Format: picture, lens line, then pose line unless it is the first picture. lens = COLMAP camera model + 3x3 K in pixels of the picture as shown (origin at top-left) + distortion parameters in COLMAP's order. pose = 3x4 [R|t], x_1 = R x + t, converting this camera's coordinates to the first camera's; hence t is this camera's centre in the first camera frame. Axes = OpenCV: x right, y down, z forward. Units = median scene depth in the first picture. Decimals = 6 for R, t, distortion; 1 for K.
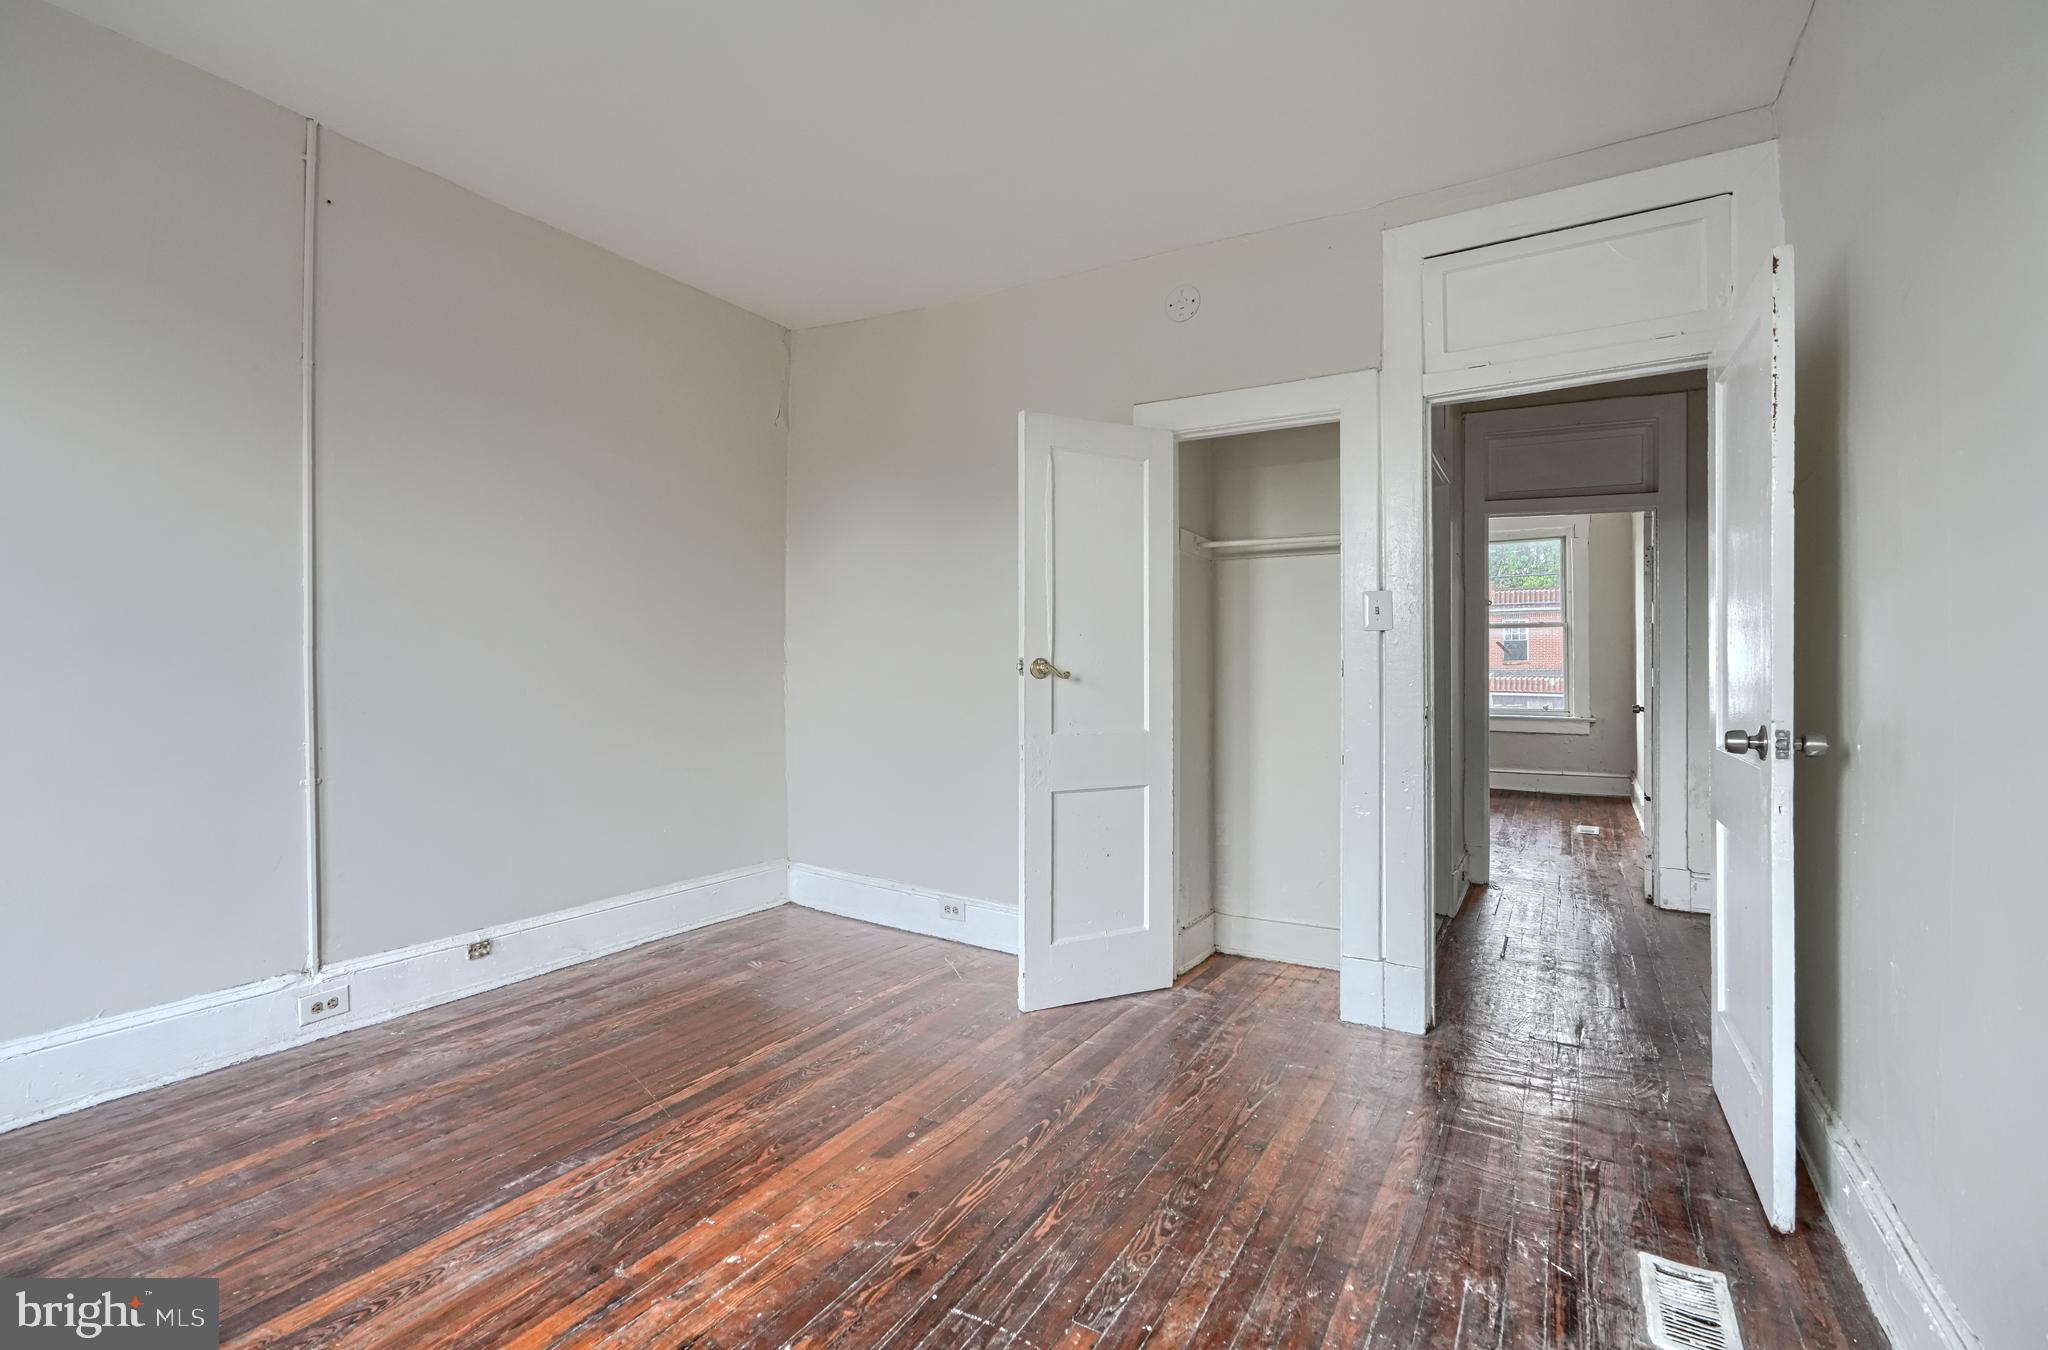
lens RADIAL K [[930.5, 0, 1024.0], [0, 930.5, 675.0], [0, 0, 1]] dist [0.002418, -0.000048]
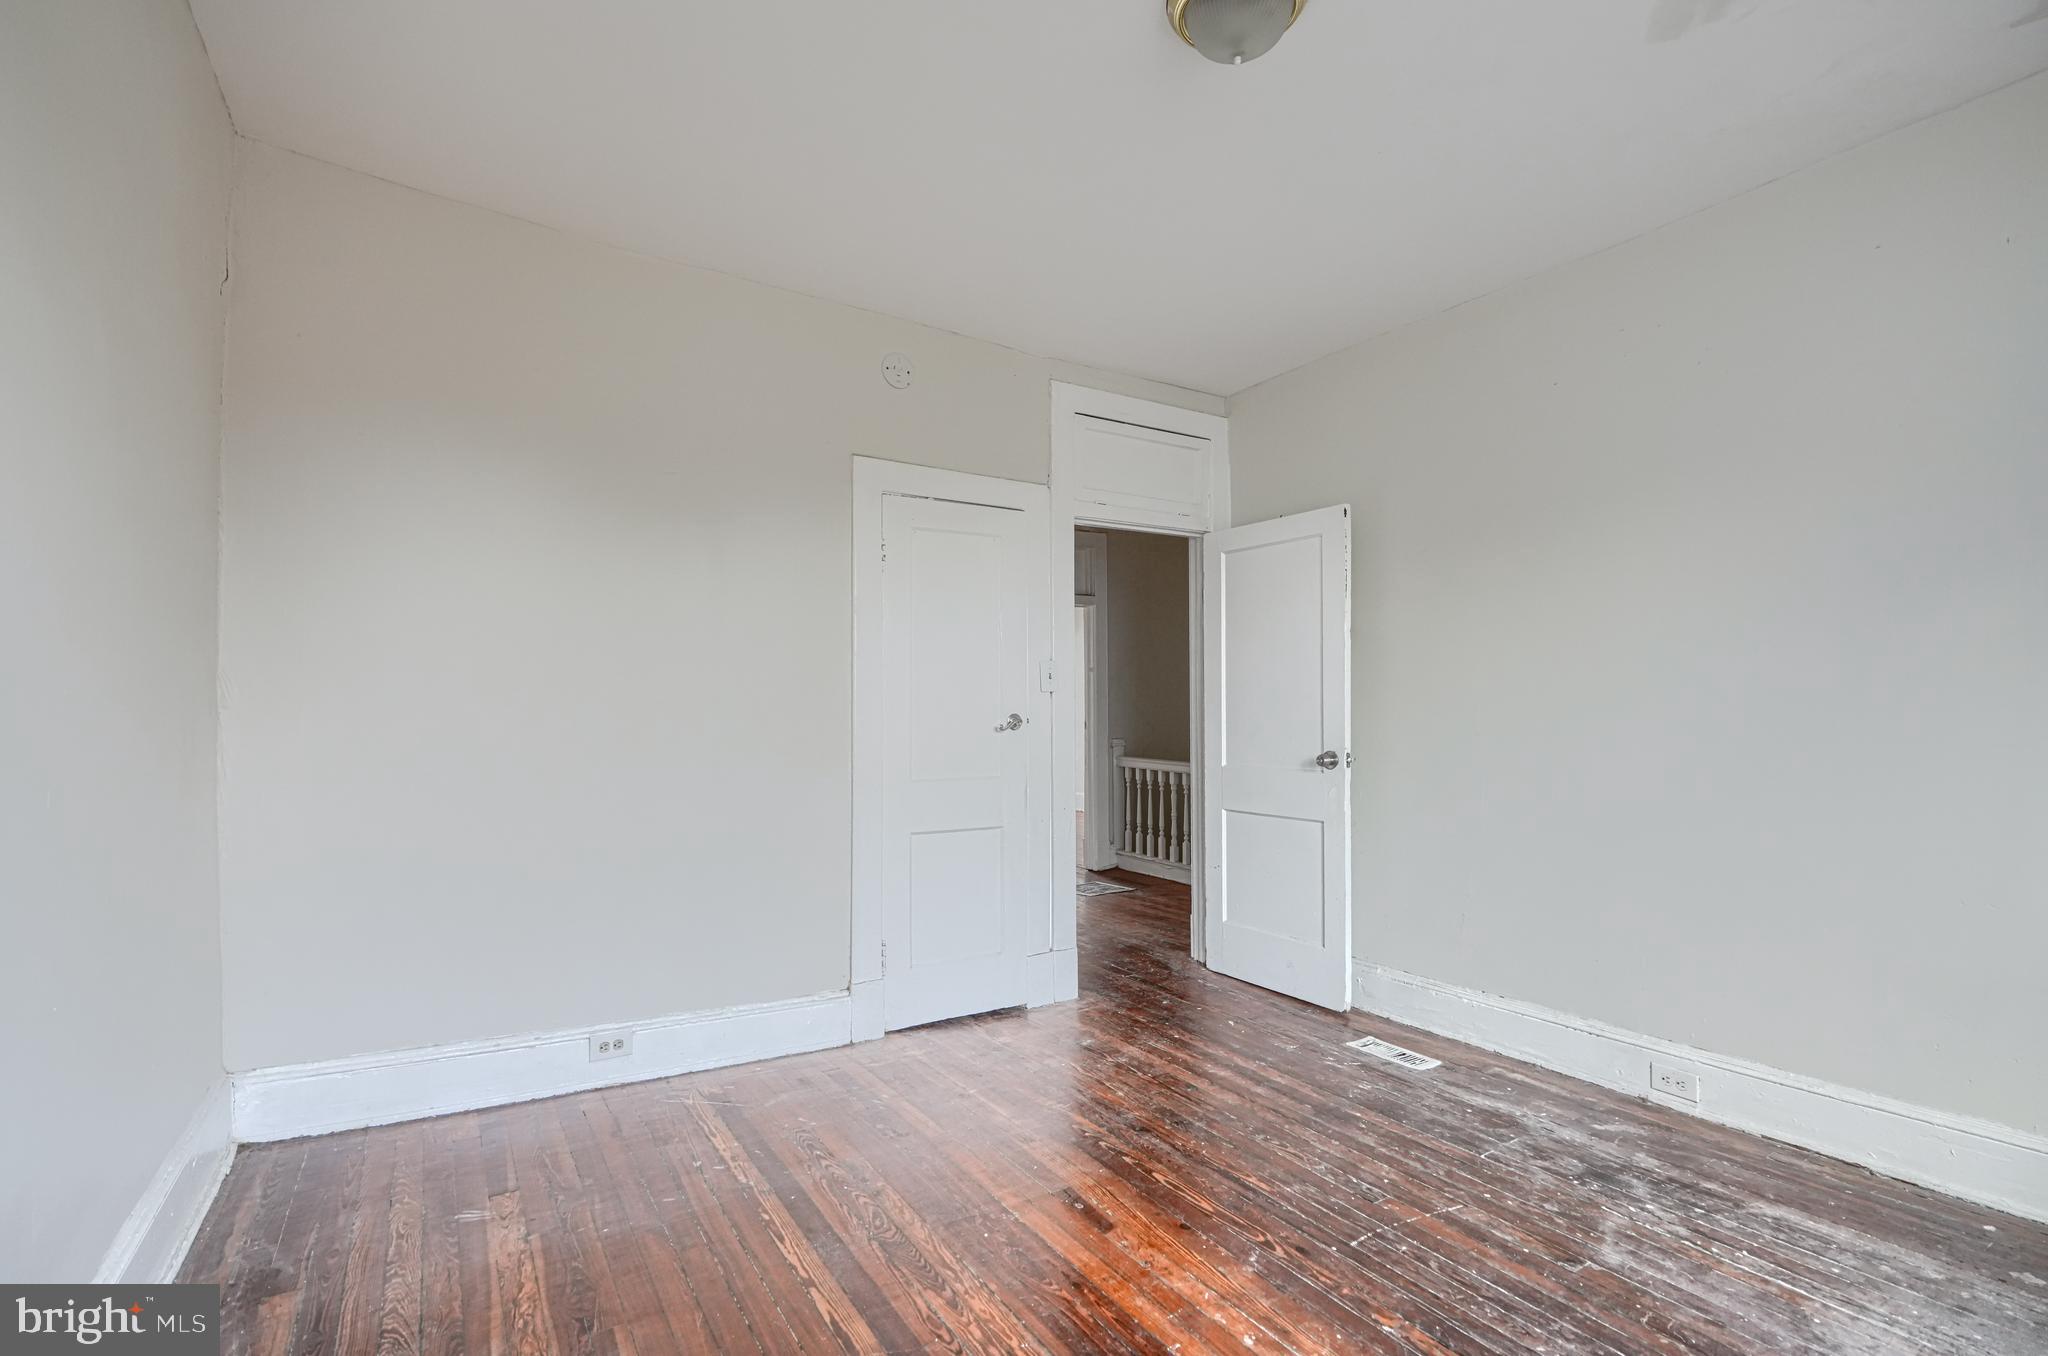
lens RADIAL K [[934.7, 0, 1021.4], [0, 934.7, 708.0], [0, 0, 1]] dist [0.002651, 0.000171]
pose [[0.450566, 0.000947, 0.892743, -0.873024], [0.009635, 0.999936, -0.005923, -0.019888], [-0.892691, 0.011270, 0.450528, 0.515871]]
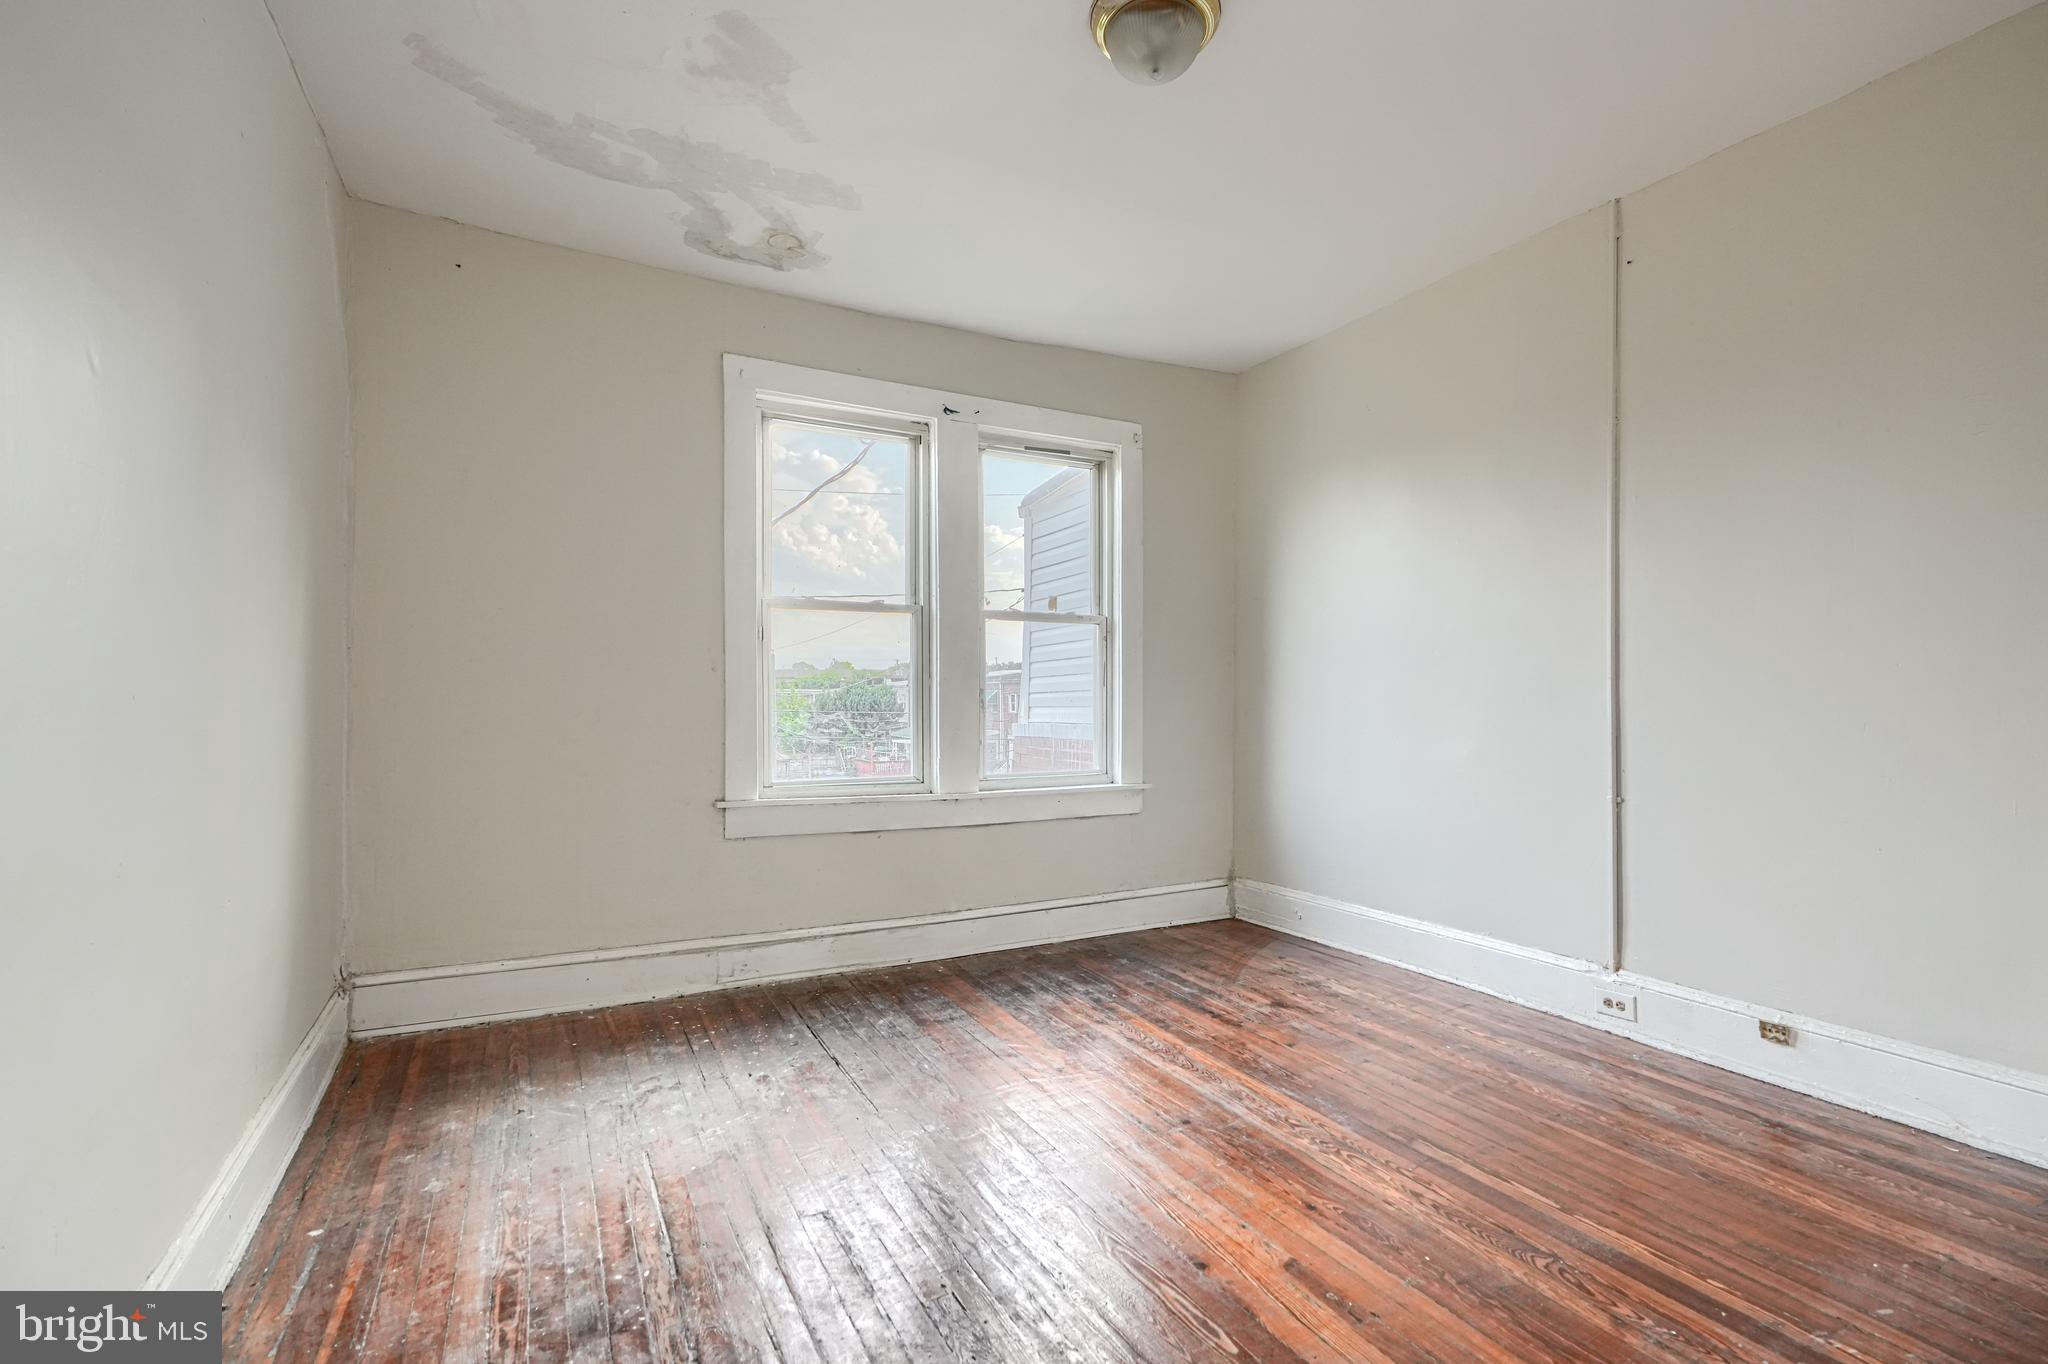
lens RADIAL K [[920.3, 0, 1018.2], [0, 920.3, 680.8], [0, 0, 1]] dist [0.000693, 0.000102]
pose [[-0.534536, -0.025776, -0.844753, 0.573646], [-0.010410, 0.999660, -0.023916, 0.004621], [0.845082, -0.003990, -0.534622, 1.012669]]
